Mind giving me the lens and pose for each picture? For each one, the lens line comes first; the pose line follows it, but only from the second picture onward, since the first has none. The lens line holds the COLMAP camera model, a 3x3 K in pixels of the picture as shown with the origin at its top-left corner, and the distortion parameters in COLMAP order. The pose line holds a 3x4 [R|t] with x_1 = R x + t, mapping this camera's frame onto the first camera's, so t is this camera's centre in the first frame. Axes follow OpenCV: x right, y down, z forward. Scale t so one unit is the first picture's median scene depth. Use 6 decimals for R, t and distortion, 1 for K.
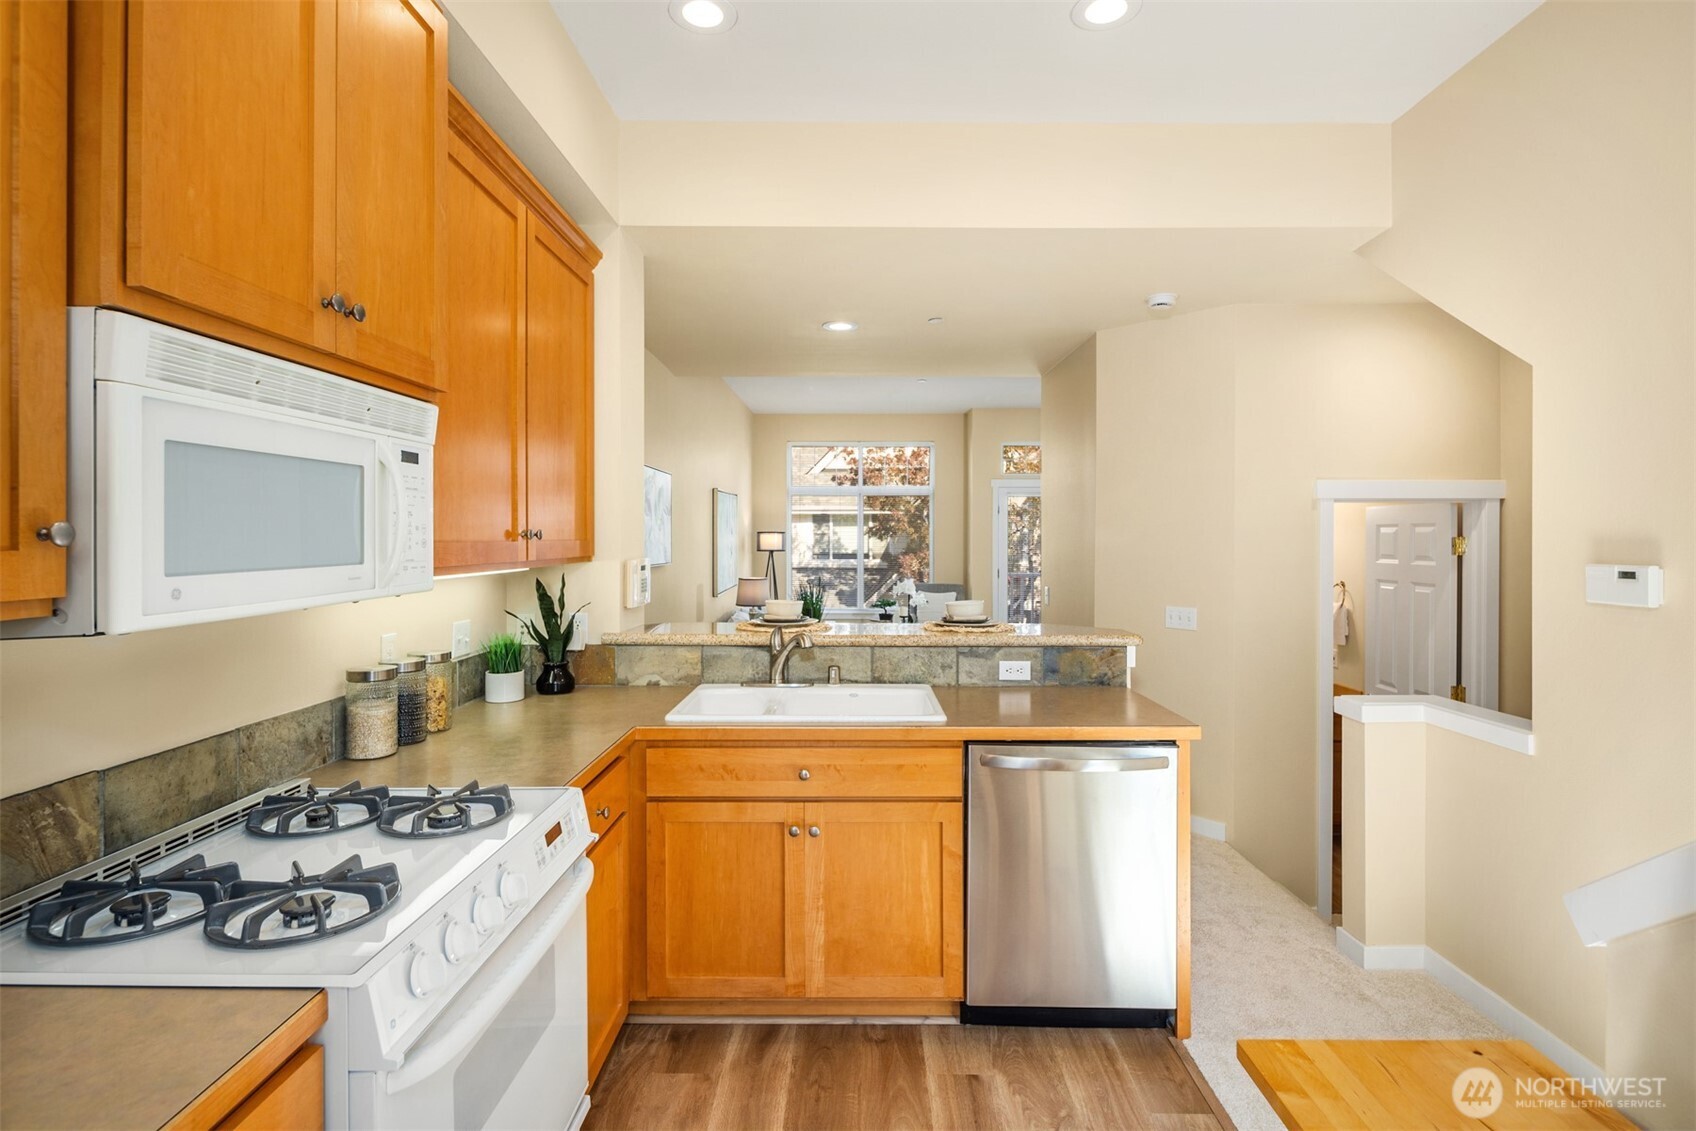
lens RADIAL K [[832.6, 0, 859.1], [0, 832.6, 540.2], [0, 0, 1]] dist [0.006554, -0.005517]
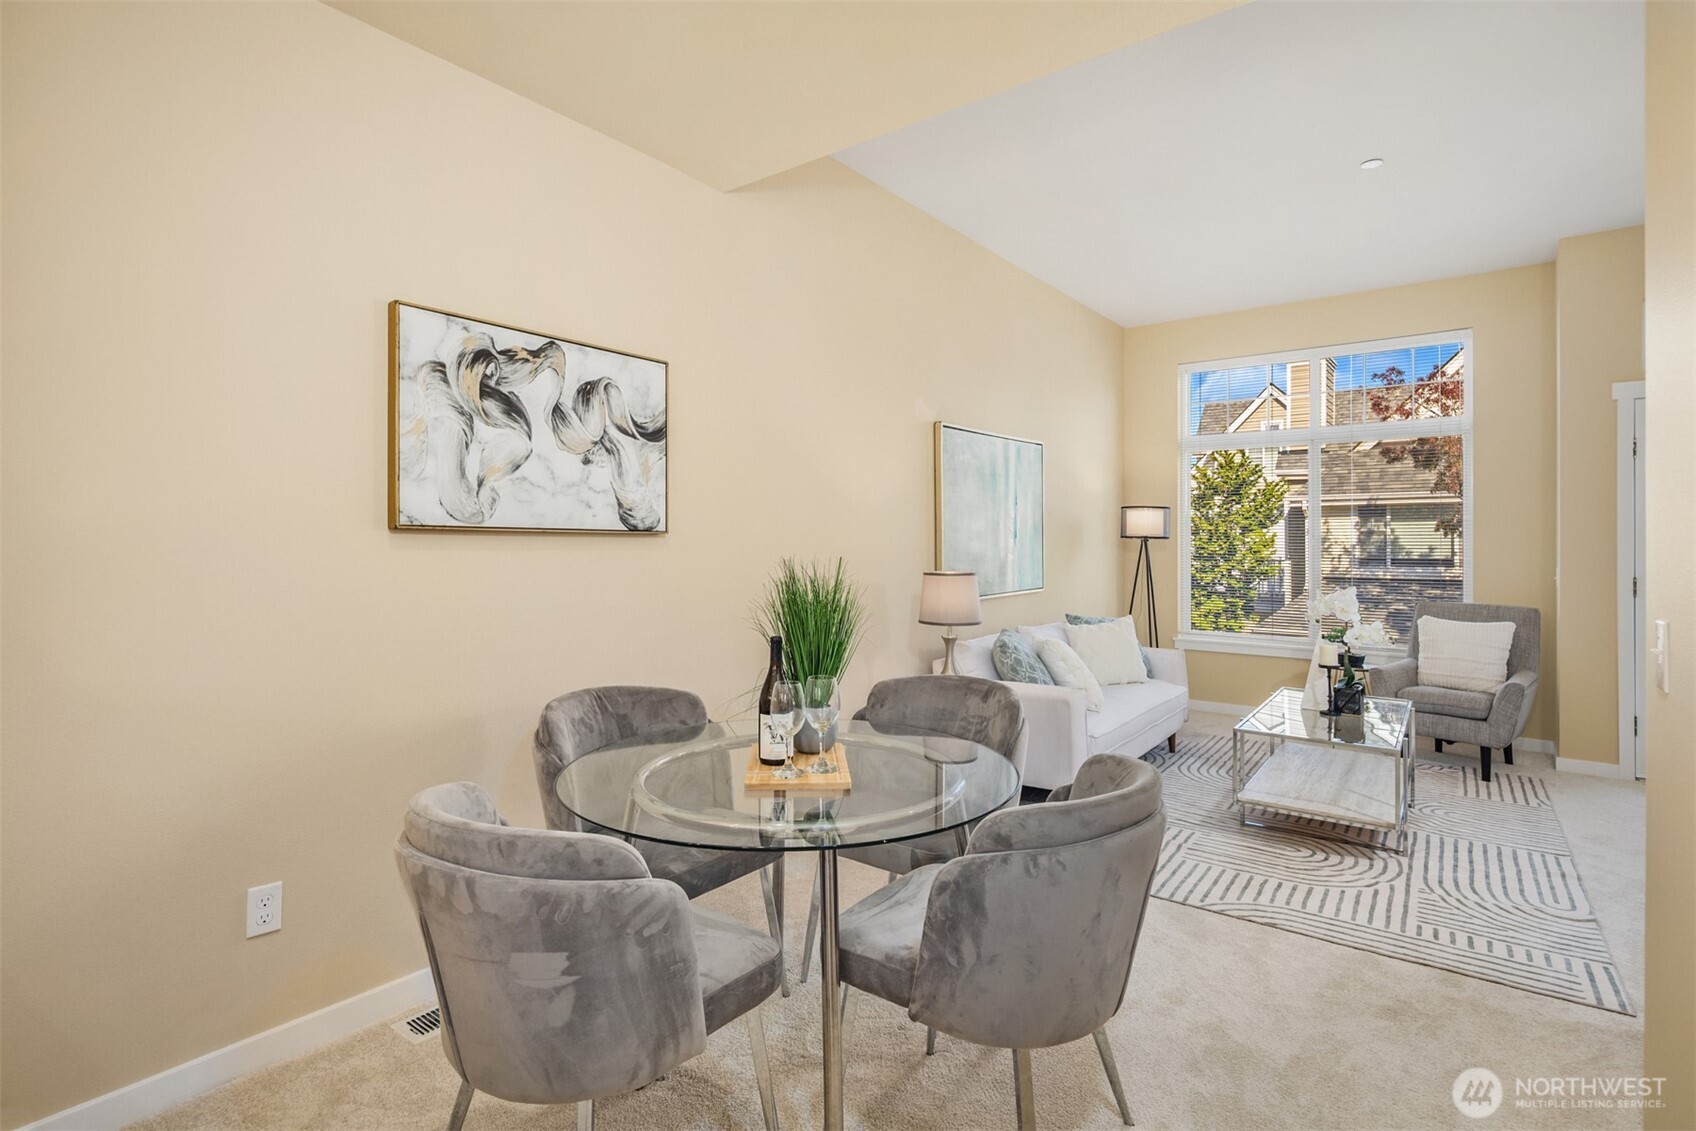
lens RADIAL K [[832.6, 0, 848.4], [0, 832.6, 539.9], [0, 0, 1]] dist [0.006554, -0.005517]
pose [[0.790036, 0.000890, -0.613060, 0.372144], [-0.006605, 0.999953, -0.007061, 0.069499], [0.613025, 0.009627, 0.790005, 1.293184]]
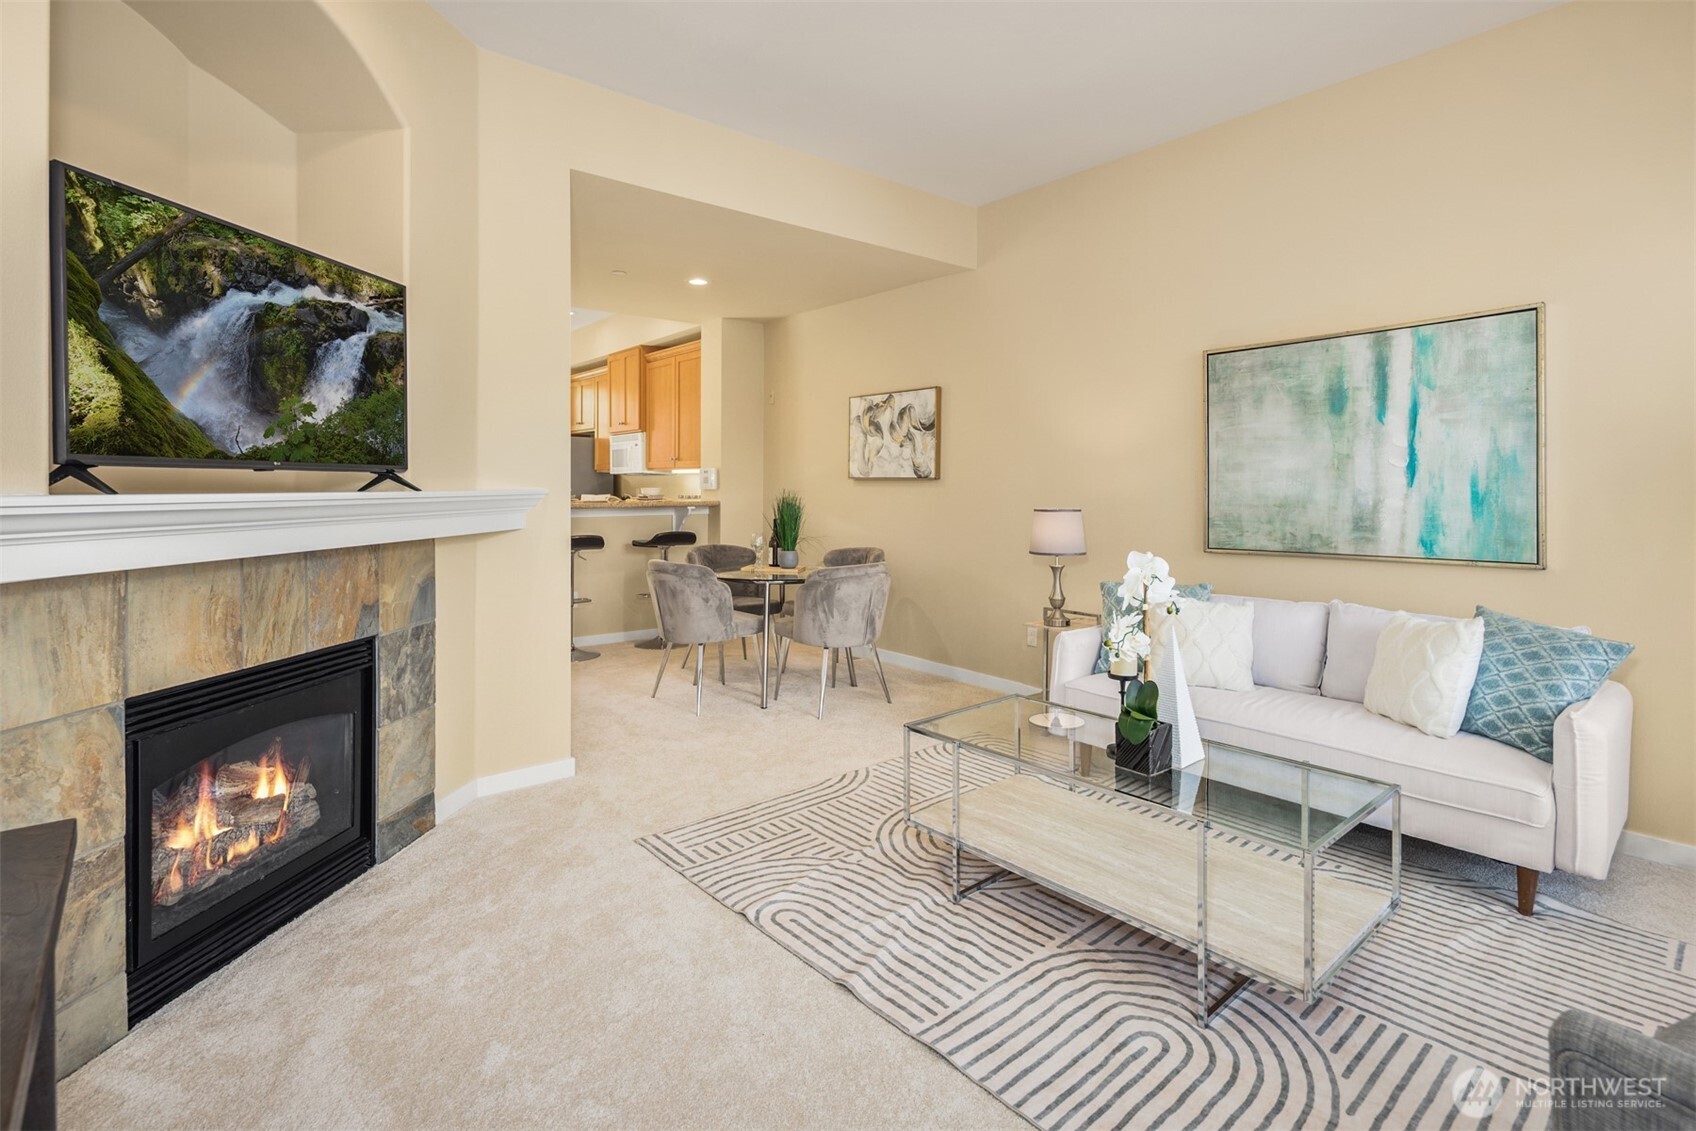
lens RADIAL K [[832.6, 0, 844.2], [0, 832.6, 498.6], [0, 0, 1]] dist [0.006554, -0.005517]
pose [[-0.786620, 0.006785, -0.617401, 0.914739], [-0.007533, 0.999760, 0.020586, 0.063057], [0.617392, 0.020844, -0.786379, 3.362743]]
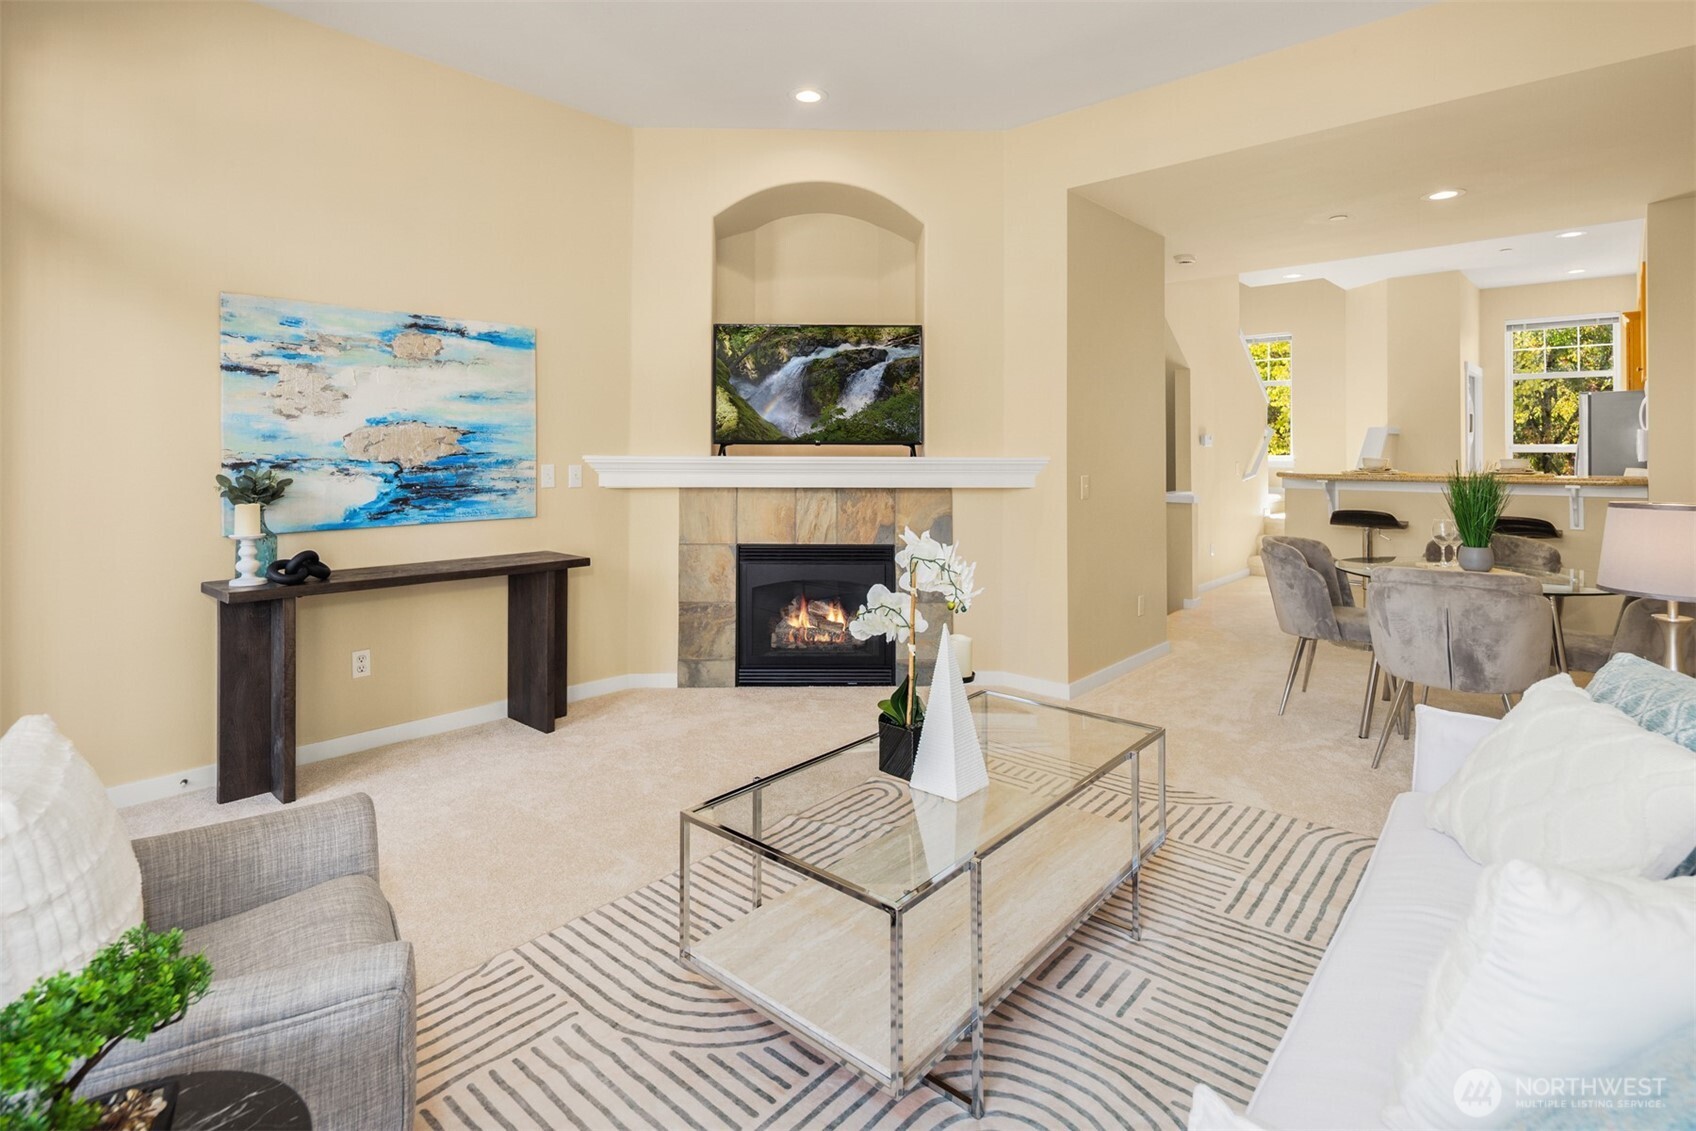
lens RADIAL K [[832.6, 0, 834.5], [0, 832.6, 447.7], [0, 0, 1]] dist [0.006554, -0.005517]
pose [[-0.726676, 0.002389, 0.686976, -0.276804], [0.001547, 0.999997, -0.001840, 0.064125], [-0.686978, -0.000274, -0.726678, 3.496224]]
